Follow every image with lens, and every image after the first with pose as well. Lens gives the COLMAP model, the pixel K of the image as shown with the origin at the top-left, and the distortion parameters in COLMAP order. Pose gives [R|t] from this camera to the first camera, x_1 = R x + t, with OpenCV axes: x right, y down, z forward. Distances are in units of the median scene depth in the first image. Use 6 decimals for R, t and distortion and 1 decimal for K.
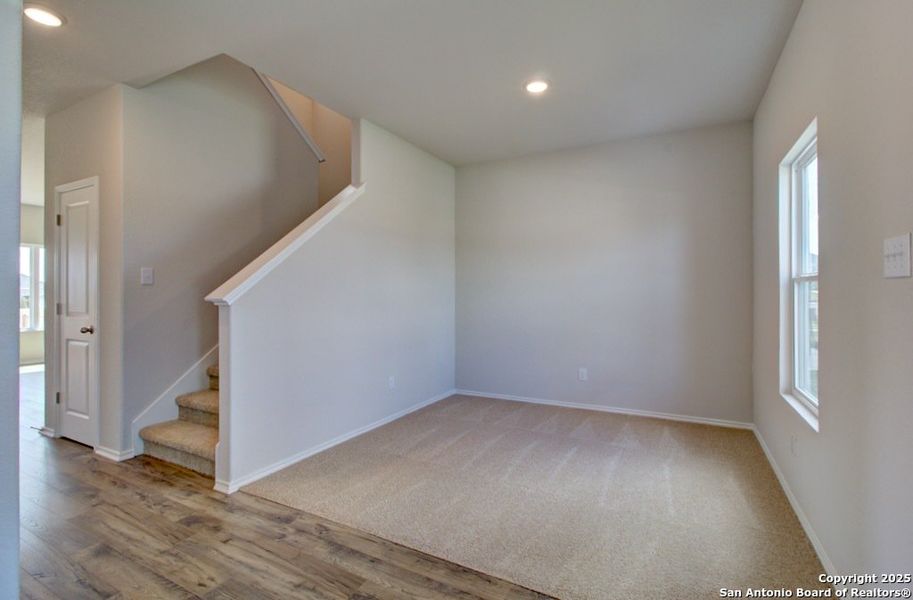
lens RADIAL K [[420.2, 0, 454.5], [0, 420.2, 295.8], [0, 0, 1]] dist [-0.000061, 0.000033]
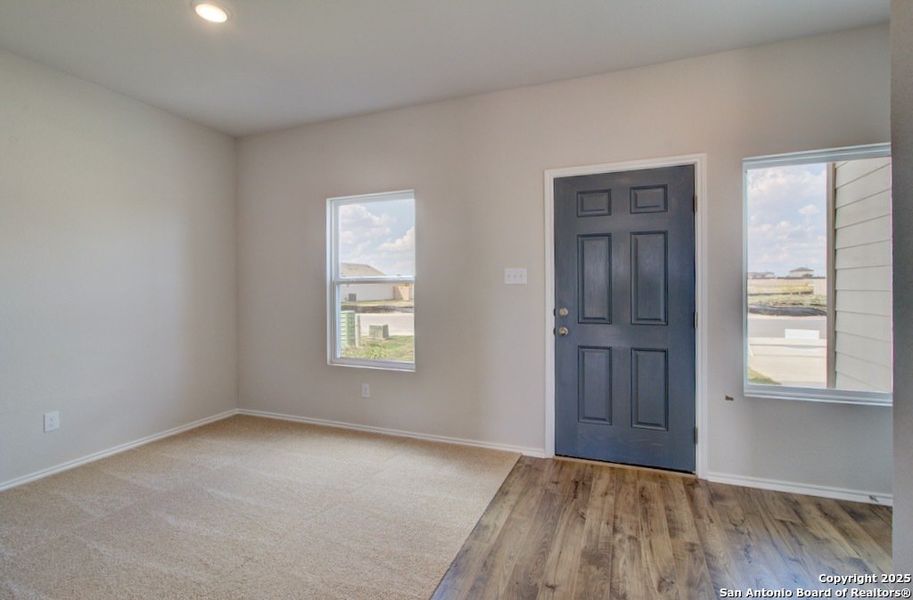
lens RADIAL K [[420.2, 0, 454.5], [0, 420.2, 295.8], [0, 0, 1]] dist [-0.000061, 0.000033]
pose [[-0.111547, -0.037690, 0.993044, -0.673630], [0.004963, 0.999247, 0.038483, -0.045413], [-0.993747, 0.009221, -0.111276, 0.748965]]
